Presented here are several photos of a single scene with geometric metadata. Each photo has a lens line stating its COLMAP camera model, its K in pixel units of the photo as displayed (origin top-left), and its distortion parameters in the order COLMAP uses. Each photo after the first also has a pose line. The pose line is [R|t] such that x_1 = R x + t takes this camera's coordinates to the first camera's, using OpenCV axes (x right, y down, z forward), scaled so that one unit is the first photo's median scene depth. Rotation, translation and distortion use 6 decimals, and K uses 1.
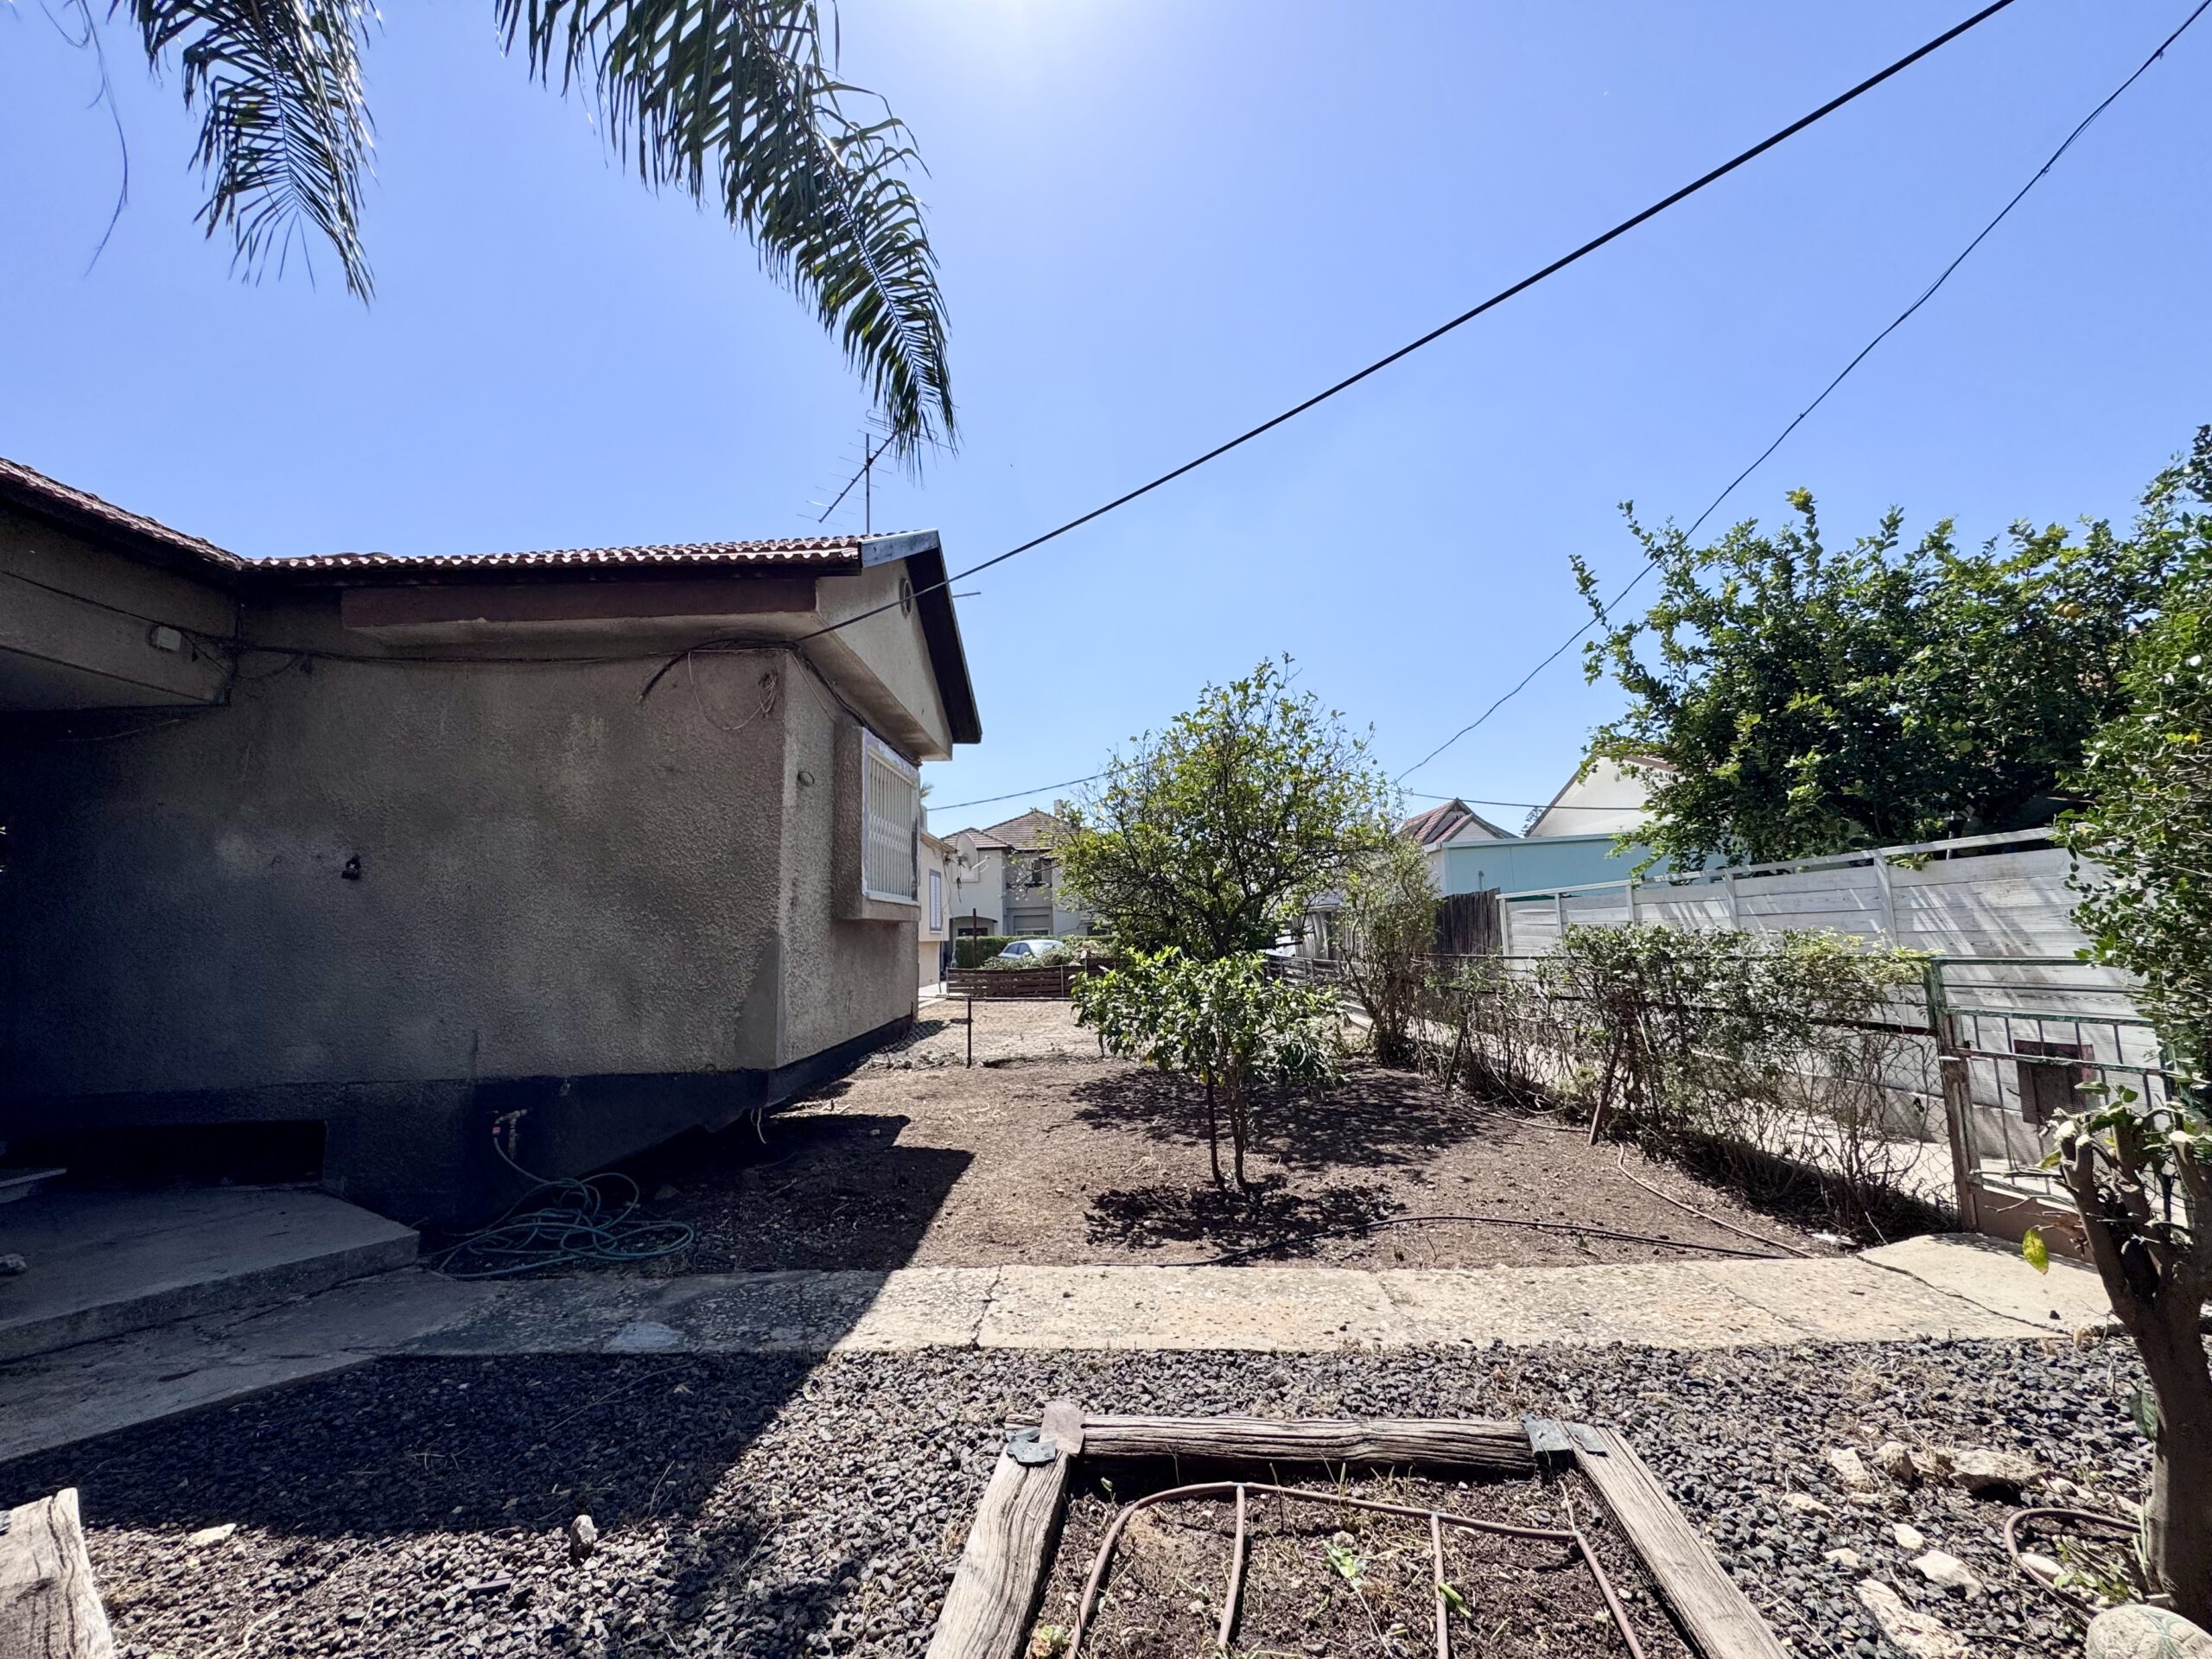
lens RADIAL K [[880.6, 0, 1109.4], [0, 880.6, 828.6], [0, 0, 1]] dist [-0.000394, -0.001032]
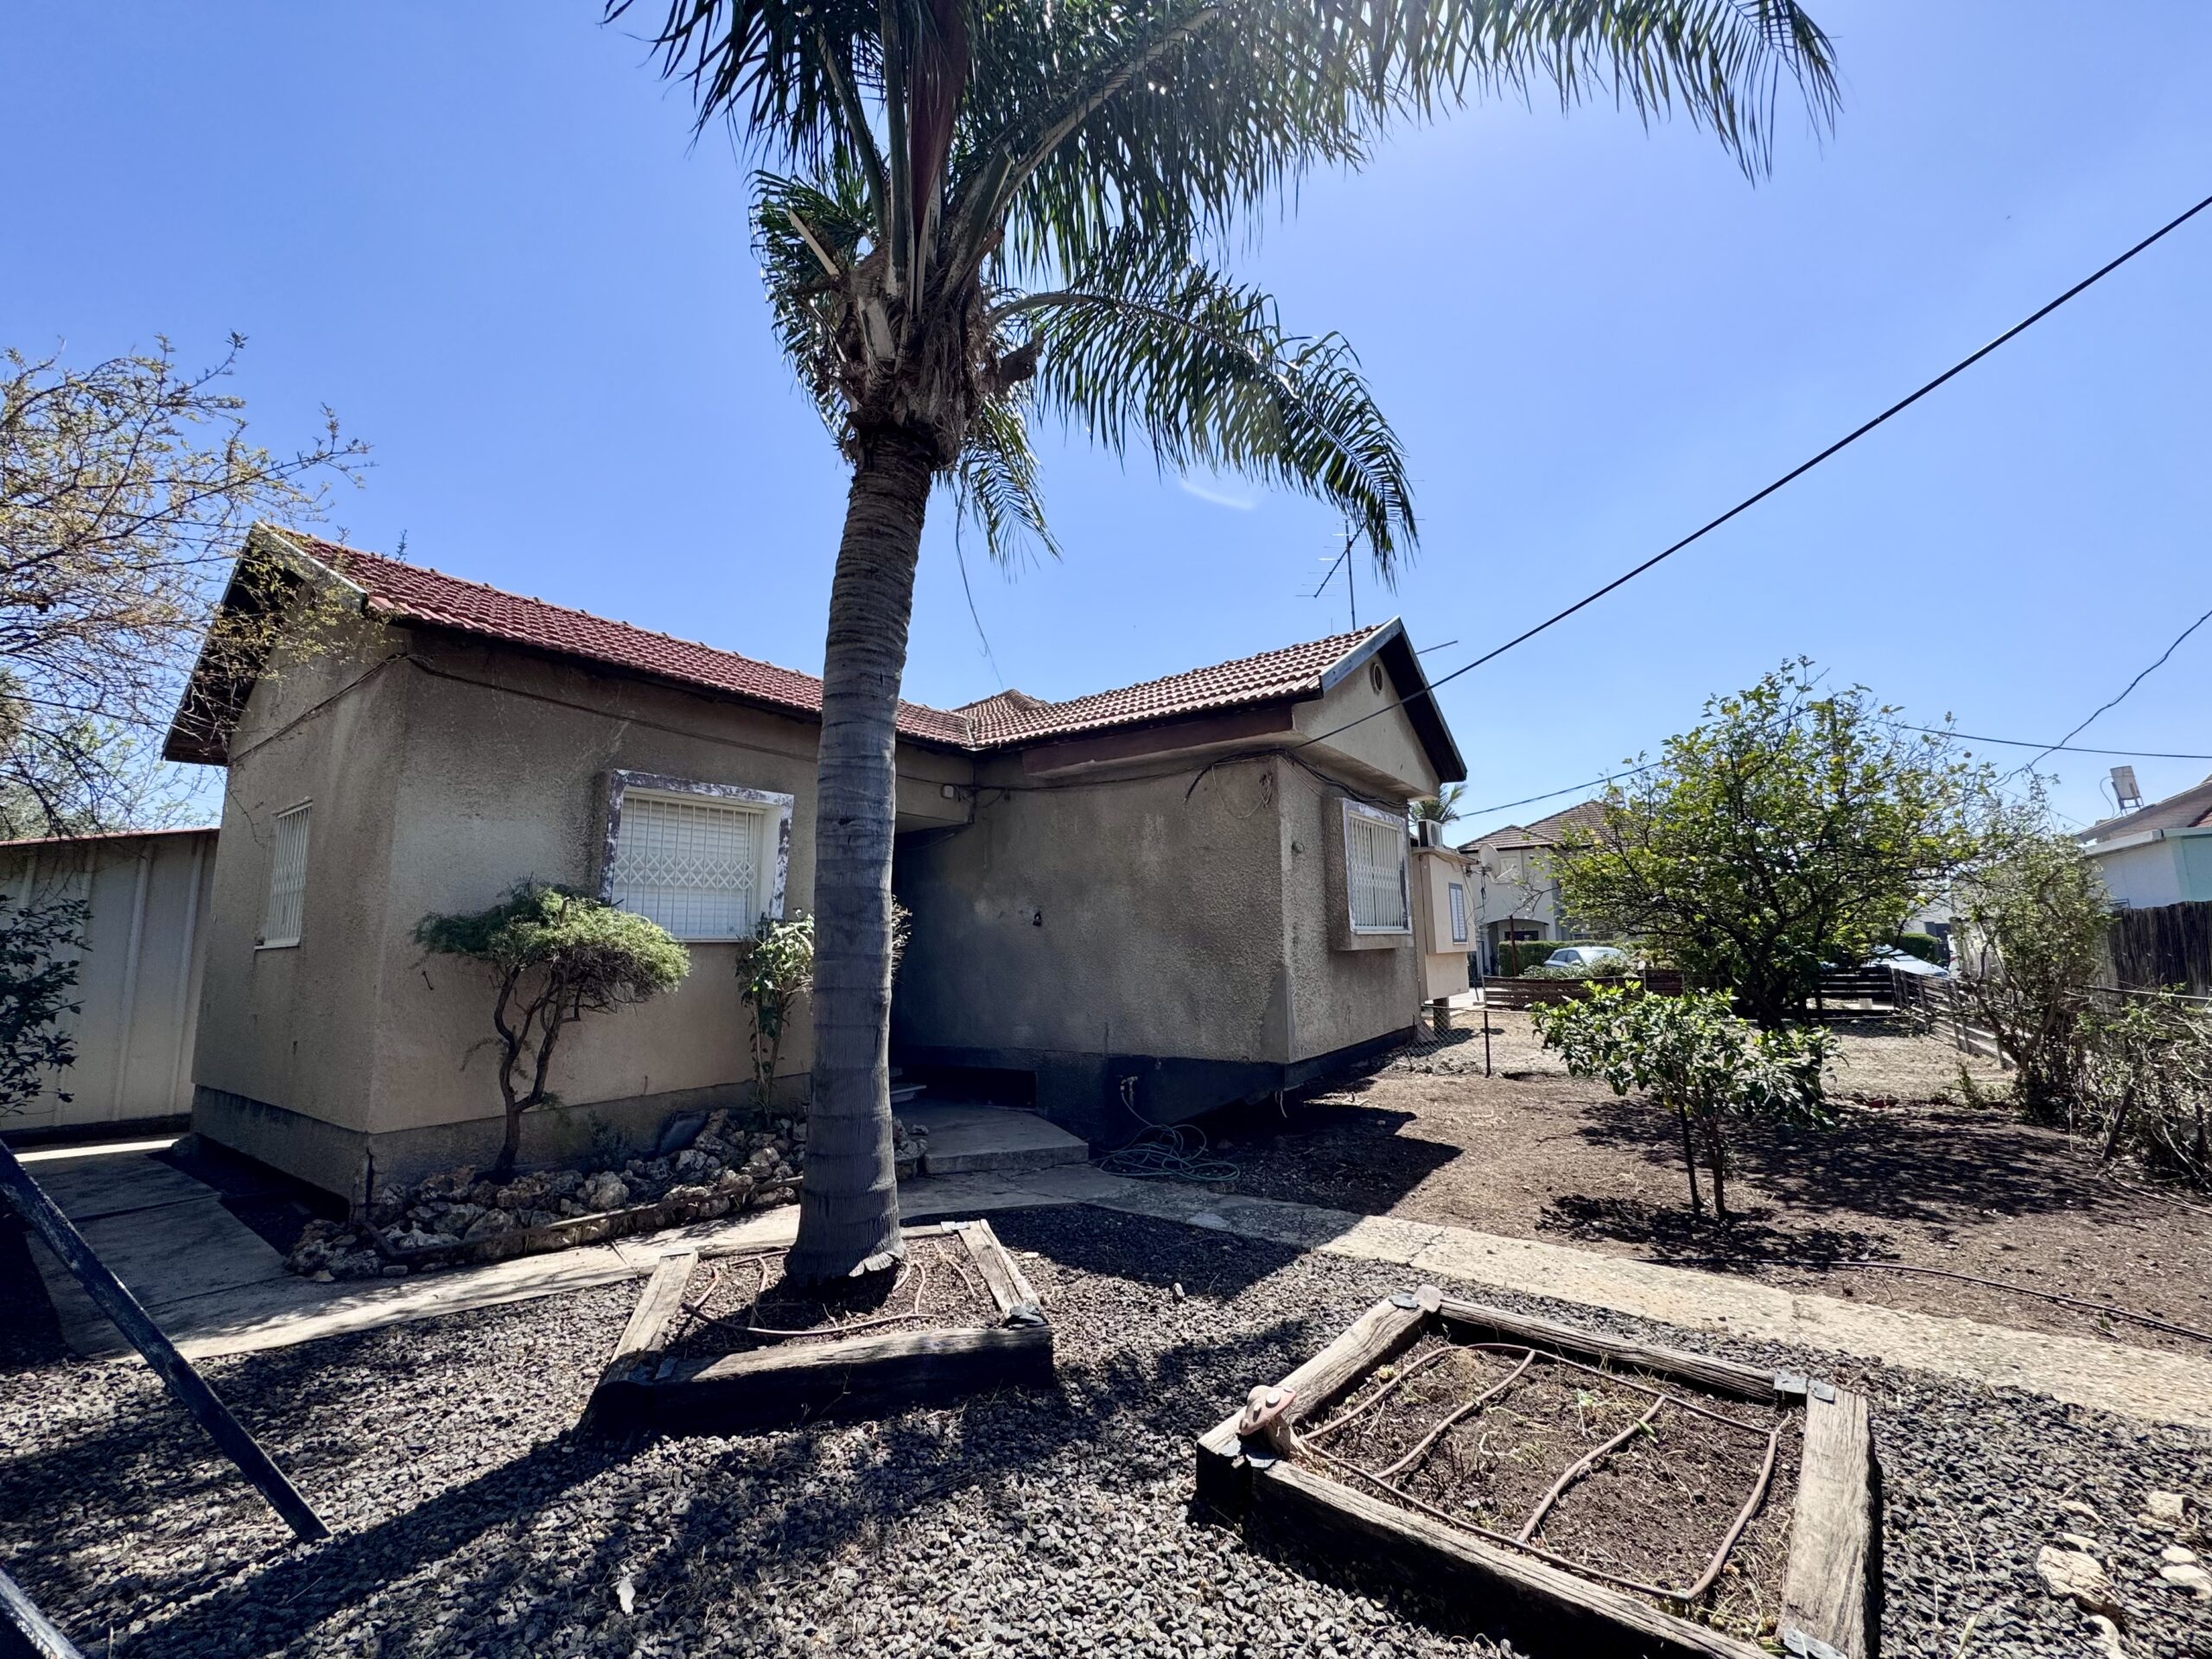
lens RADIAL K [[949.2, 0, 1100.7], [0, 949.2, 826.2], [0, 0, 1]] dist [-0.002594, 0.000332]
pose [[0.821481, -0.057051, -0.567375, 0.246230], [0.067788, 0.997697, -0.002173, -0.116027], [0.566192, -0.036677, 0.823457, -0.380127]]
